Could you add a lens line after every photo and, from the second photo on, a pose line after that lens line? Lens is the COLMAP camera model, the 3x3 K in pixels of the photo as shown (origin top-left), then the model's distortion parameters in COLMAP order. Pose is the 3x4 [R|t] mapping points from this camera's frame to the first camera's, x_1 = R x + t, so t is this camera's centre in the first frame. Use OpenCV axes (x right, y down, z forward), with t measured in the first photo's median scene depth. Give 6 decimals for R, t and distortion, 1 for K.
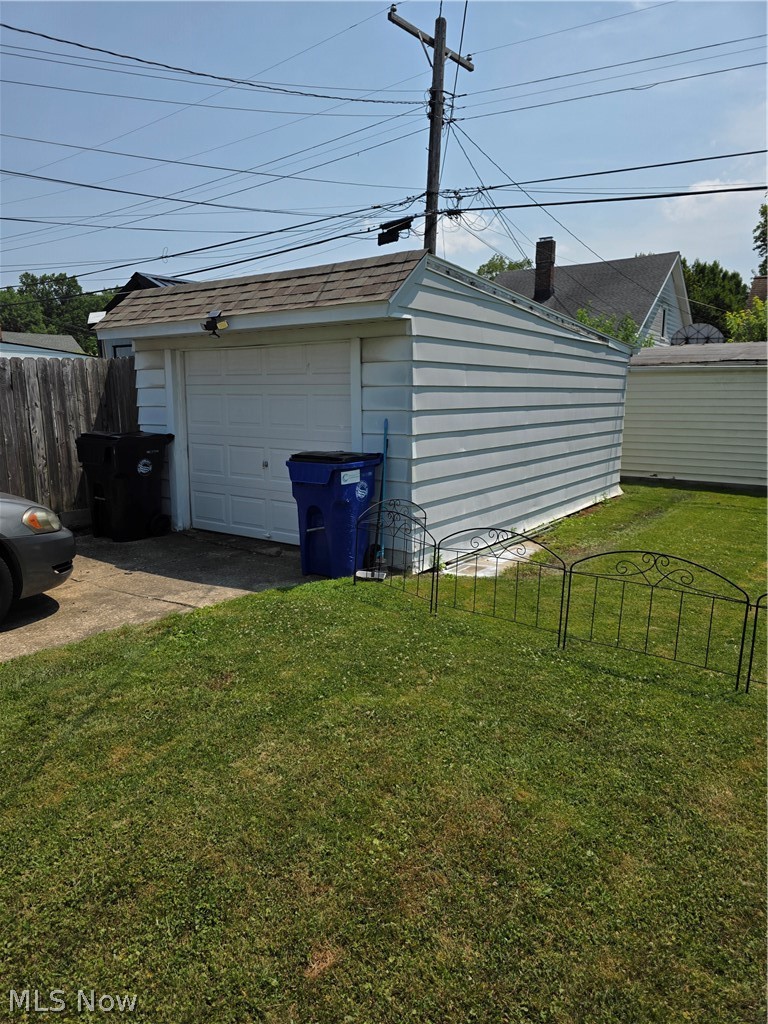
lens RADIAL K [[672.2, 0, 384.0], [0, 672.2, 512.0], [0, 0, 1]] dist [0.047445, -0.047280]
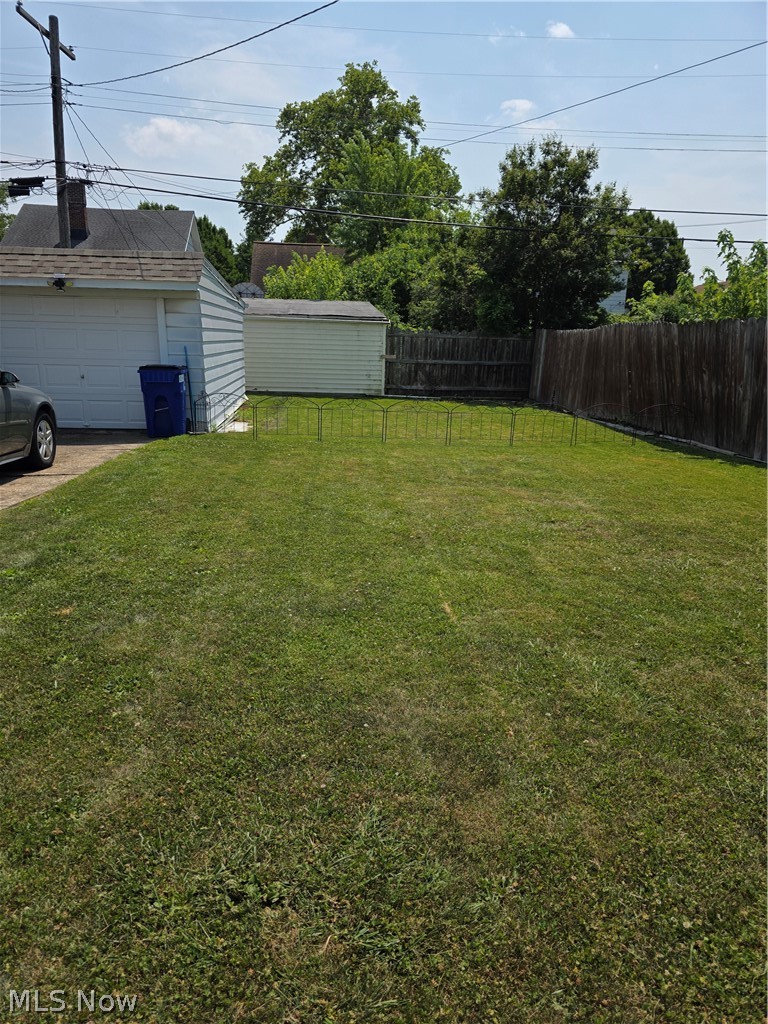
lens RADIAL K [[672.2, 0, 384.0], [0, 672.2, 512.0], [0, 0, 1]] dist [0.047445, -0.047280]
pose [[0.754757, -0.148783, 0.638910, -0.397739], [0.092696, 0.988357, 0.120655, 0.063437], [-0.649423, -0.031840, 0.759761, -0.353120]]
